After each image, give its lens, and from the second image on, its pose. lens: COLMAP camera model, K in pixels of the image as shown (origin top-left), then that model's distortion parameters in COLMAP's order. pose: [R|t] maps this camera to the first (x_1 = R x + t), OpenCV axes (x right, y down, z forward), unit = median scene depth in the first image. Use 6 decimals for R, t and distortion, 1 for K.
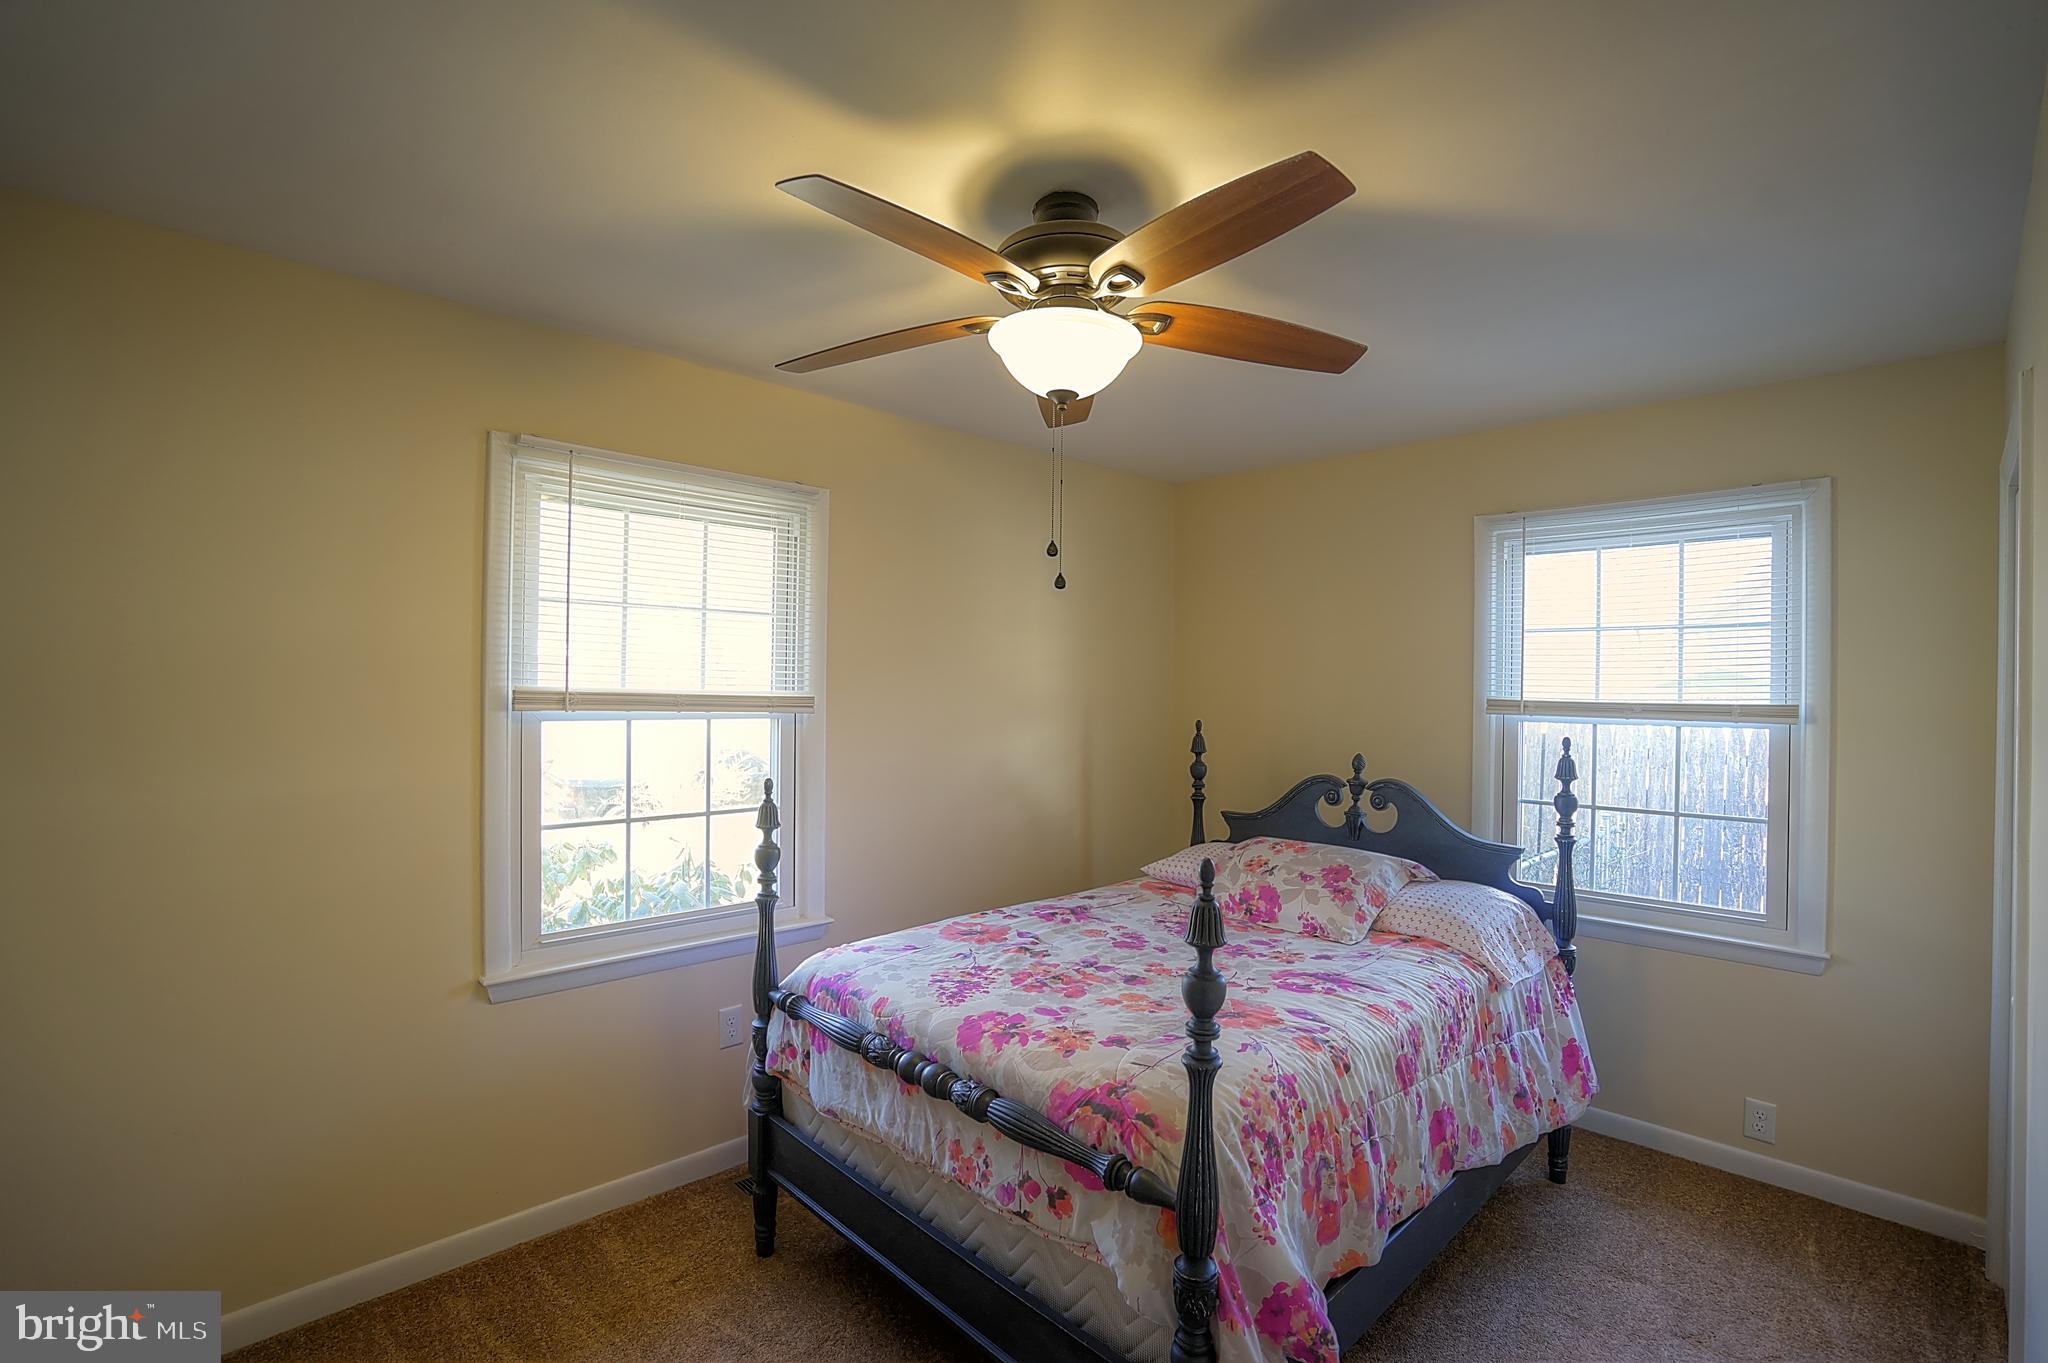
lens RADIAL K [[943.9, 0, 1022.3], [0, 943.9, 688.5], [0, 0, 1]] dist [-0.063246, 0.026136]
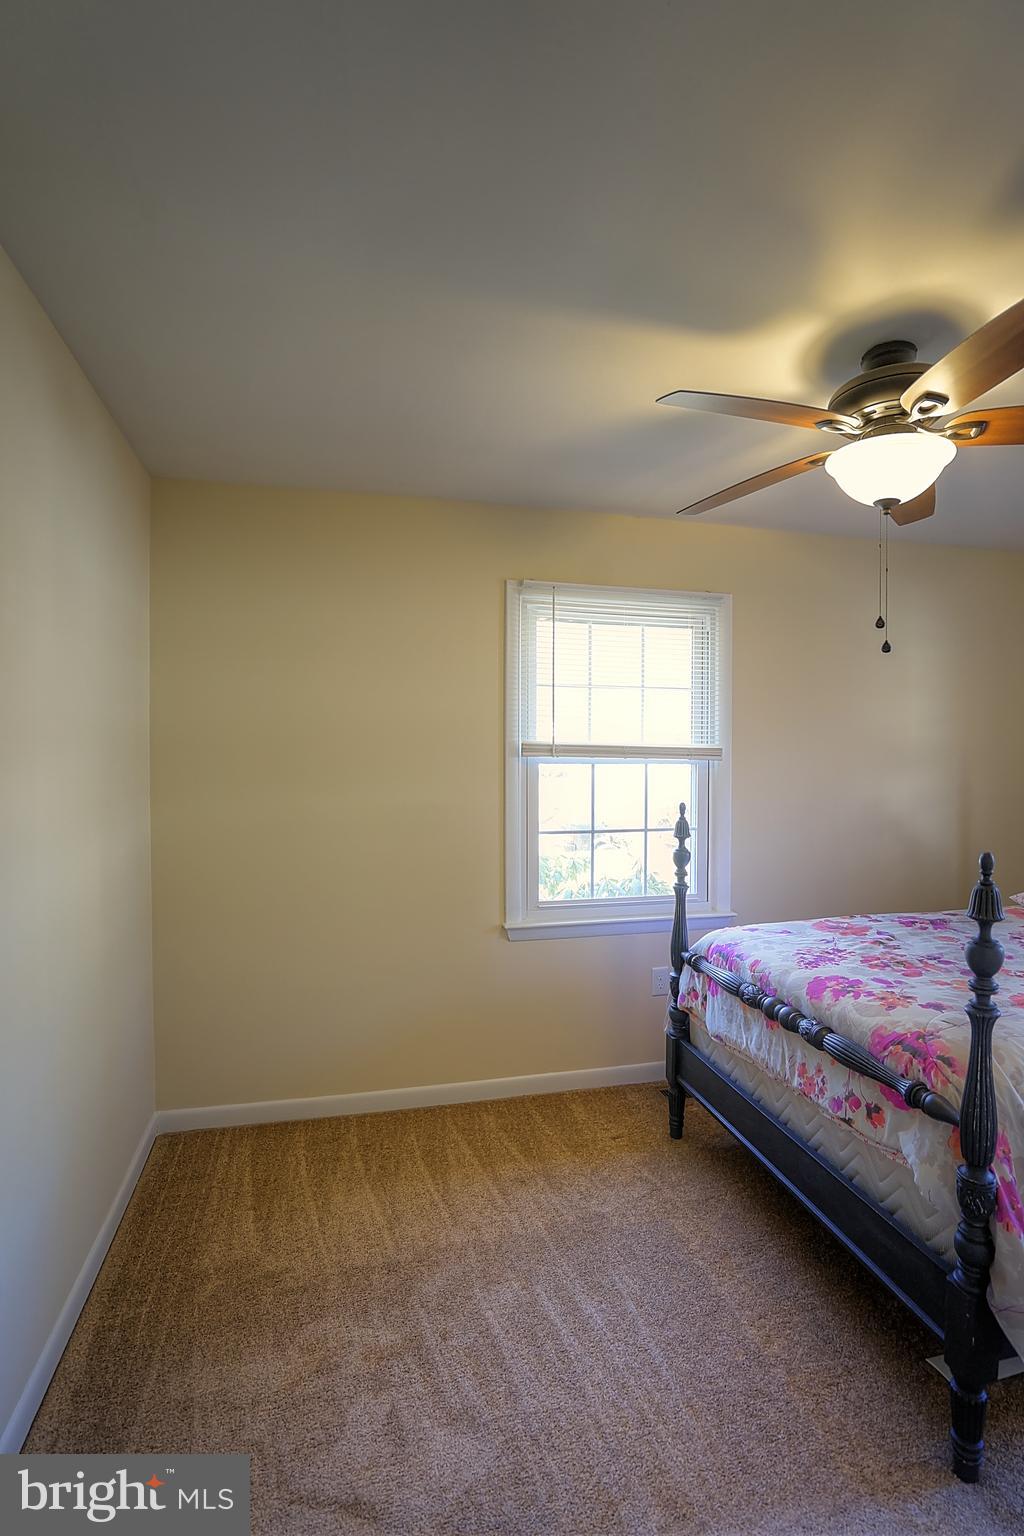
lens RADIAL K [[757.0, 0, 512.0], [0, 757.0, 768.0], [0, 0, 1]] dist [-0.063235, 0.031617]
pose [[0.860508, -0.000294, -0.509436, 0.096502], [0.006374, 0.999928, 0.010189, 0.032865], [0.509397, -0.012015, 0.860448, -0.120882]]
